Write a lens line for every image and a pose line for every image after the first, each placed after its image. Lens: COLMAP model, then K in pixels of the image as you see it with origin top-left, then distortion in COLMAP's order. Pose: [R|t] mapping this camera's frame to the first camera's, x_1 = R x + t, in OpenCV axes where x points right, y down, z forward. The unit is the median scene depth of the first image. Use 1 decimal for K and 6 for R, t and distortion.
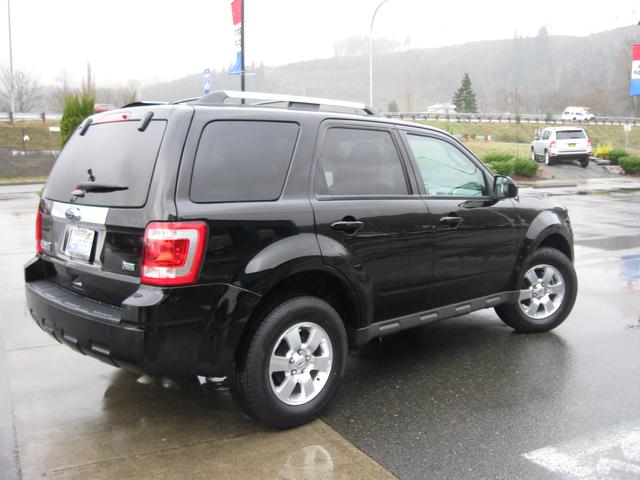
lens RADIAL K [[665.9, 0, 336.9], [0, 665.9, 239.9], [0, 0, 1]] dist [-0.089210, 0.026488]
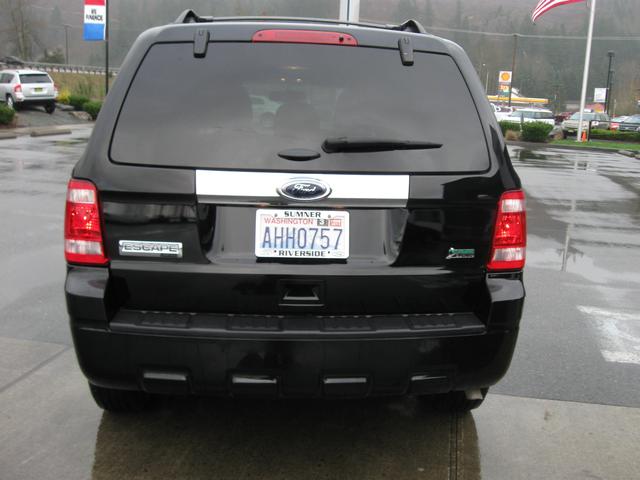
lens RADIAL K [[665.9, 0, 336.9], [0, 665.9, 239.9], [0, 0, 1]] dist [-0.089210, 0.026488]
pose [[0.648977, -0.131533, 0.749351, -0.093106], [0.069900, 0.991084, 0.113427, -0.006594], [-0.757590, -0.021232, 0.652385, 0.060478]]
